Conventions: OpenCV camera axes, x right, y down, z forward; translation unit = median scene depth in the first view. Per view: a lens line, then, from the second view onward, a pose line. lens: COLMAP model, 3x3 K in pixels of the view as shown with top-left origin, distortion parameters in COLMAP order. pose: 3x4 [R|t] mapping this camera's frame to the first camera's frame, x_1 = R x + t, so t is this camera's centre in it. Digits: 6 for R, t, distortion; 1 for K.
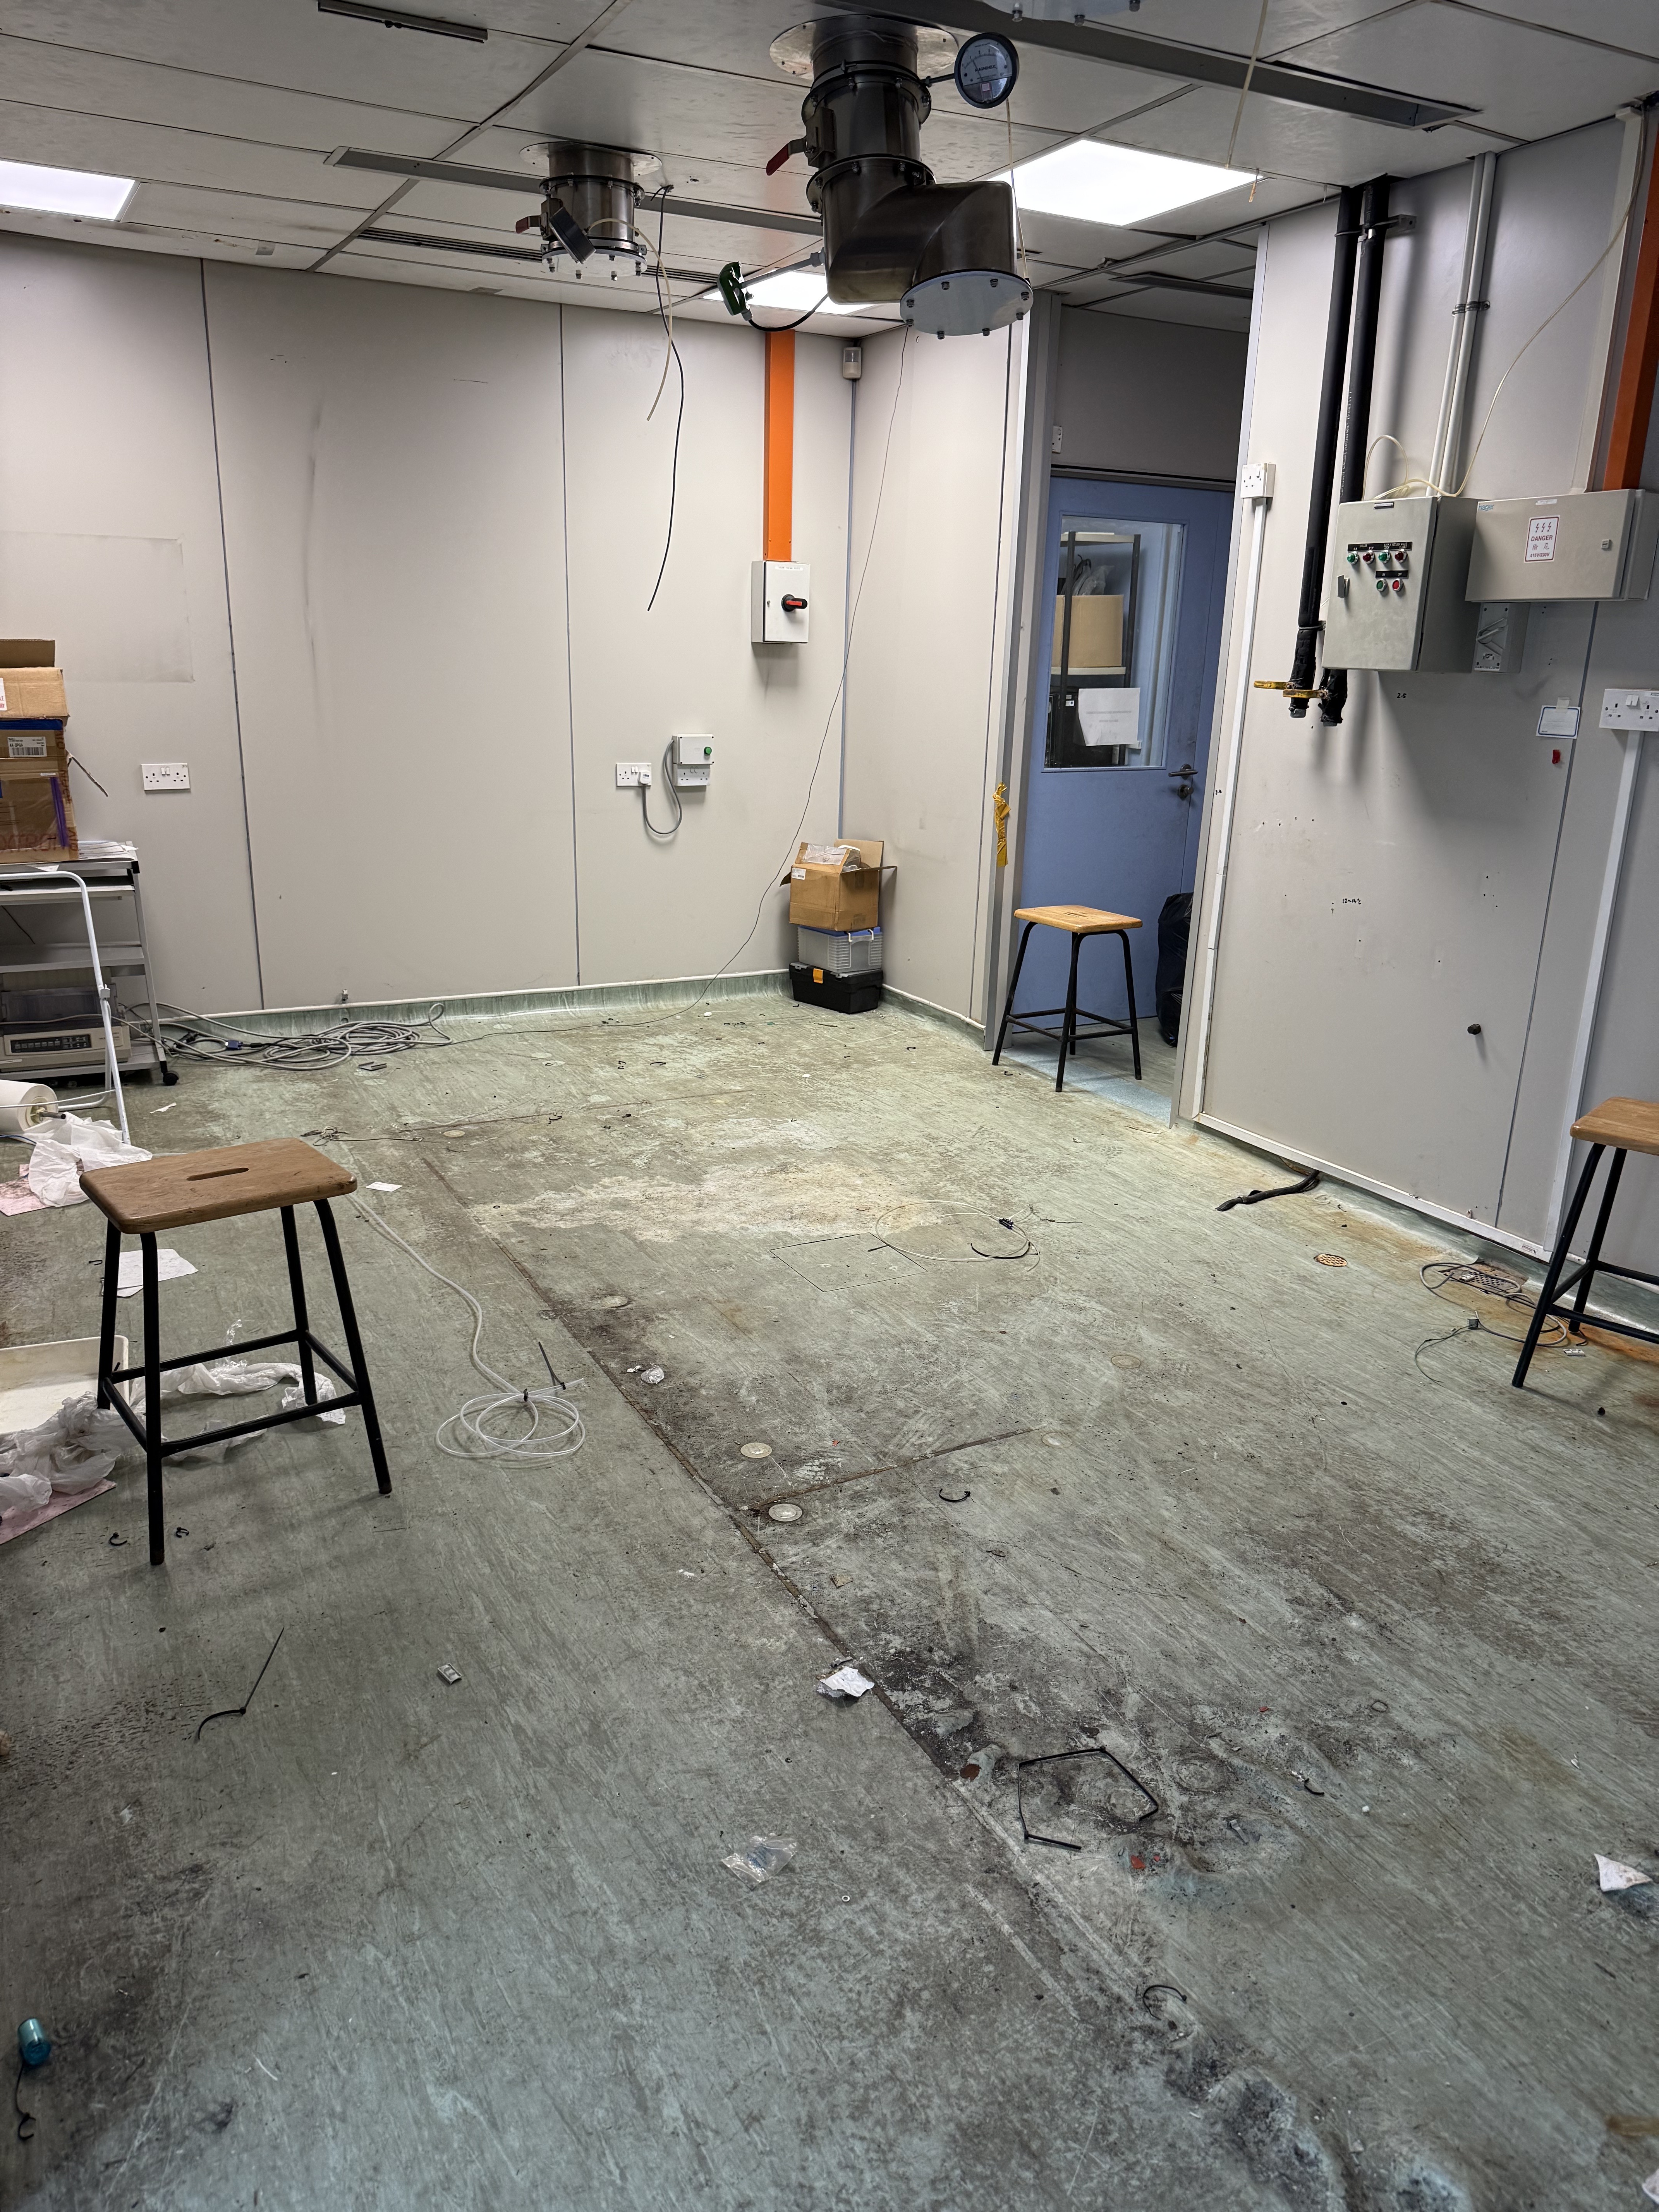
lens RADIAL K [[1582.0, 0, 826.8], [0, 1582.0, 1072.4], [0, 0, 1]] dist [0.067876, -0.059830]
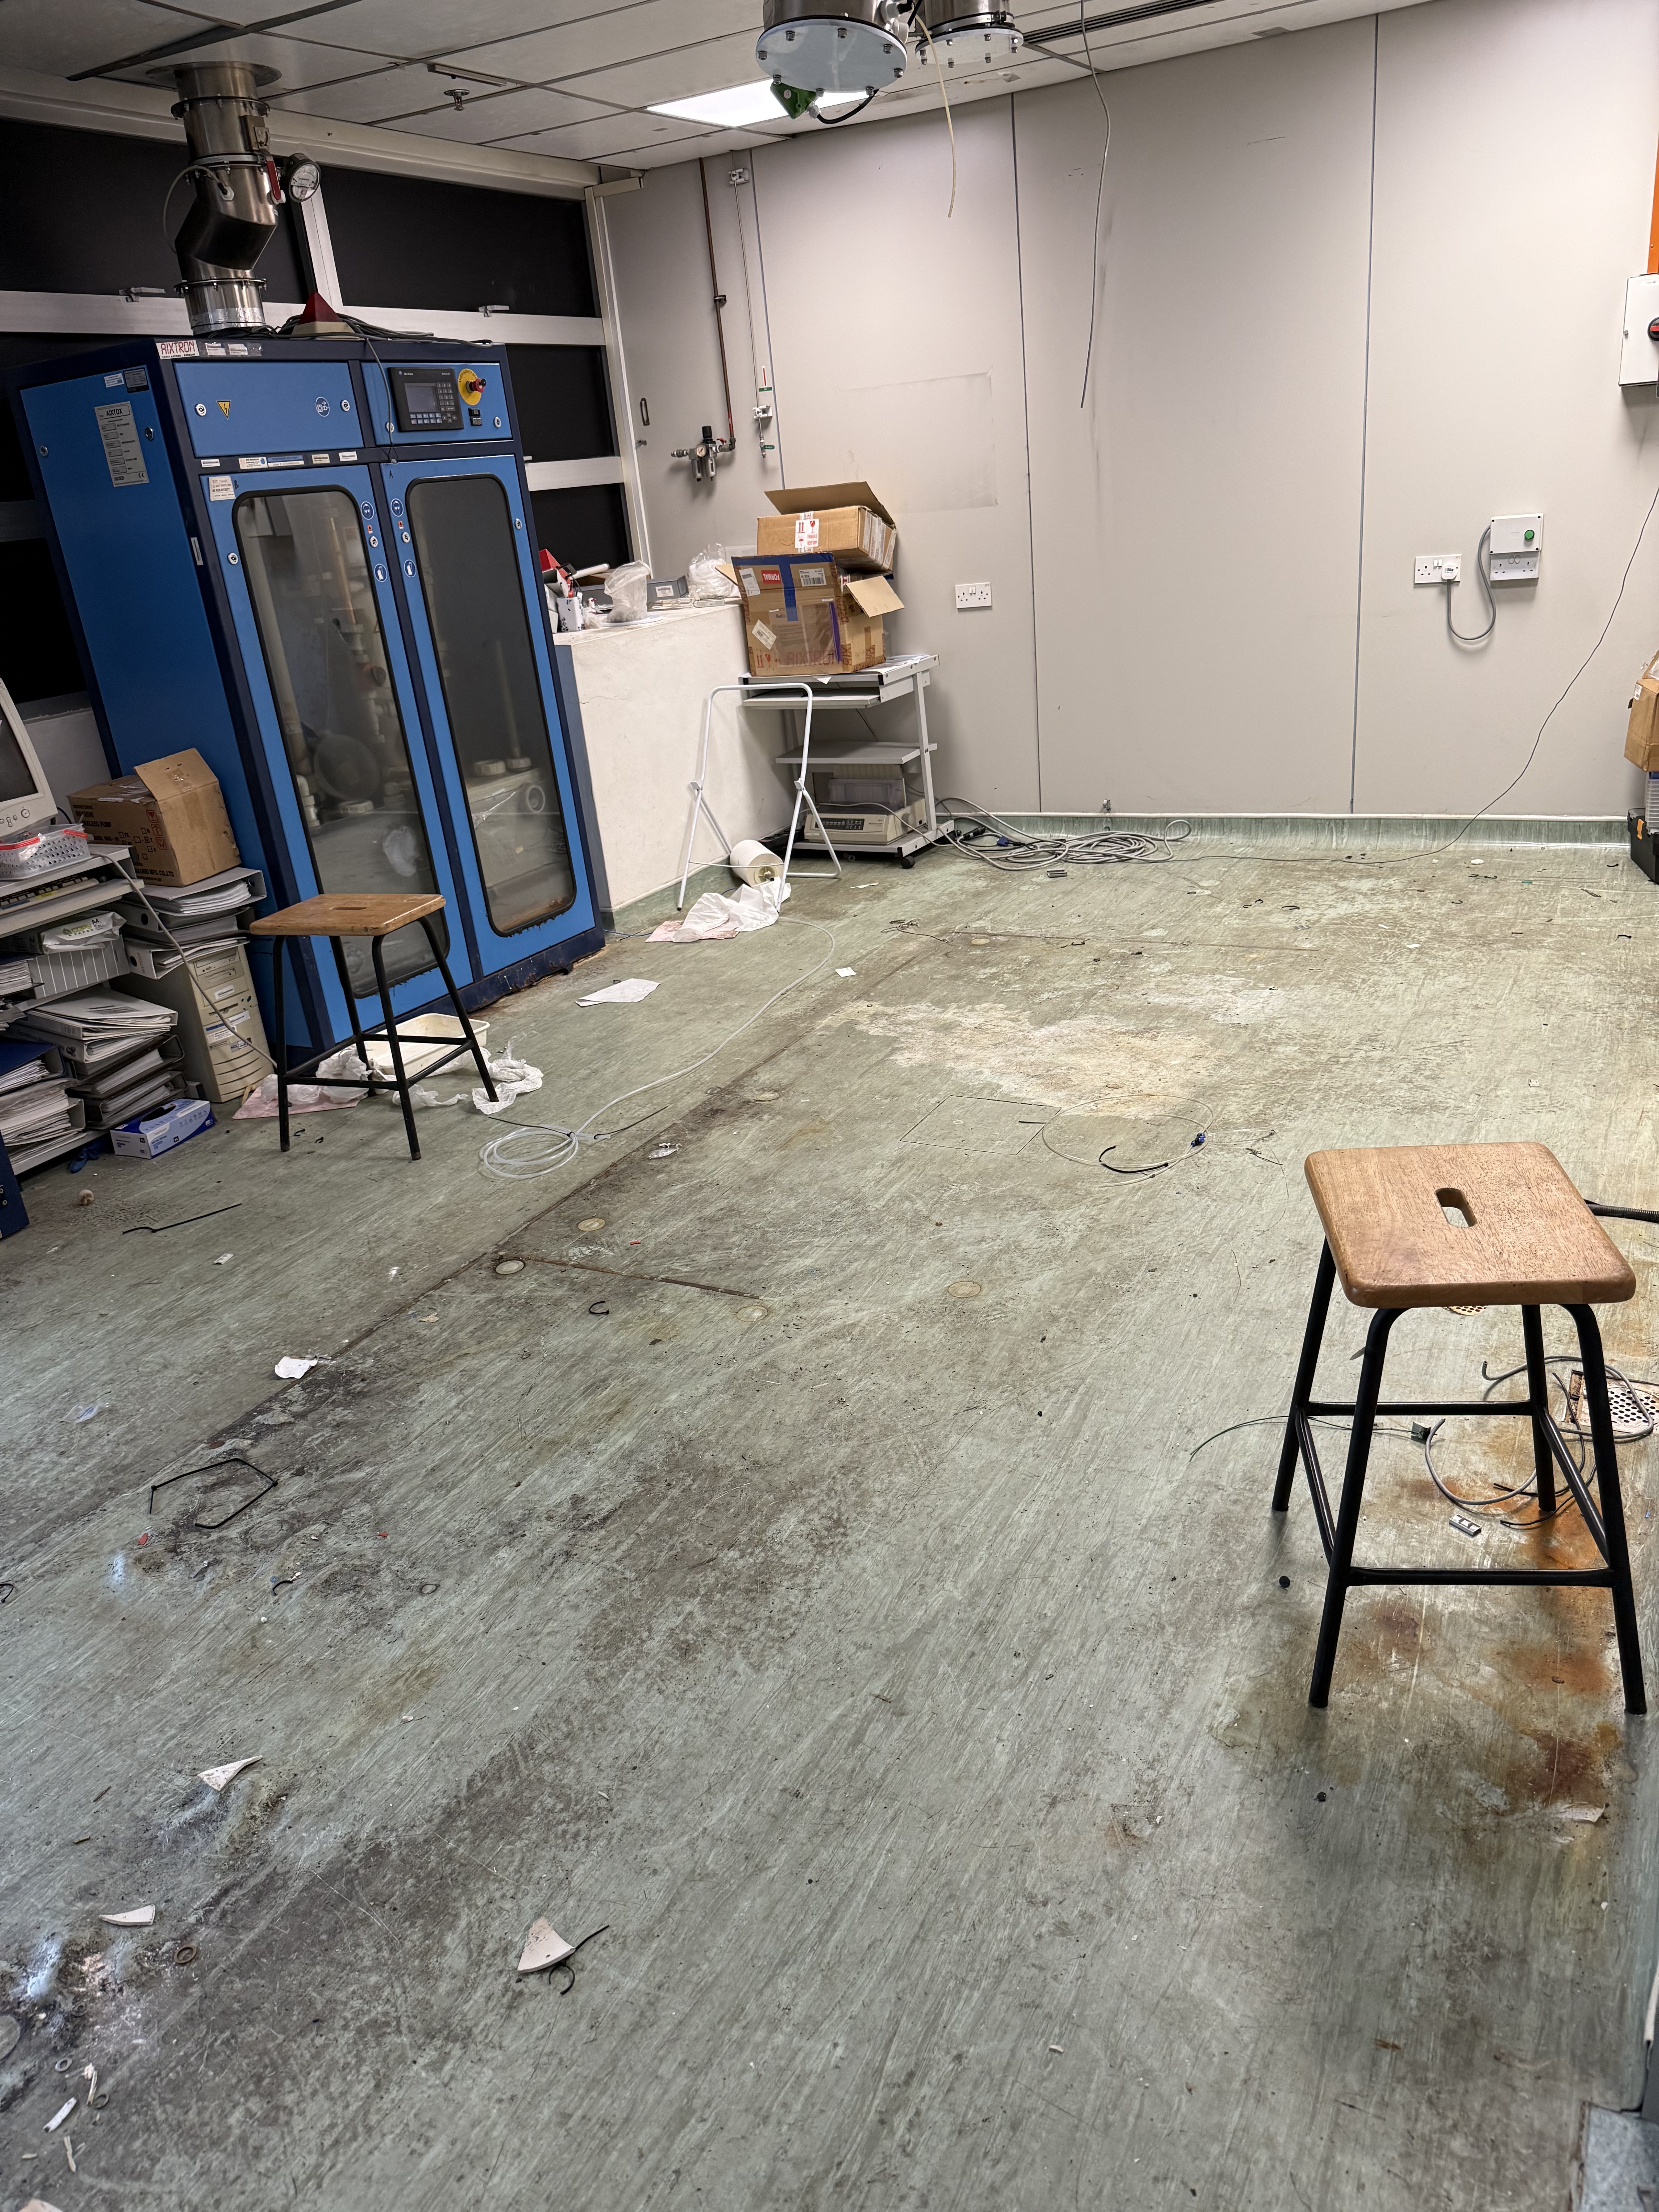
lens RADIAL K [[1533.5, 0, 829.5], [0, 1533.5, 1106.0], [0, 0, 1]] dist [0.197022, -0.397007]
pose [[0.531230, 0.244924, -0.811053, 0.572120], [-0.114293, 0.969269, 0.217842, -0.067727], [0.839483, -0.023027, 0.542897, 0.325511]]
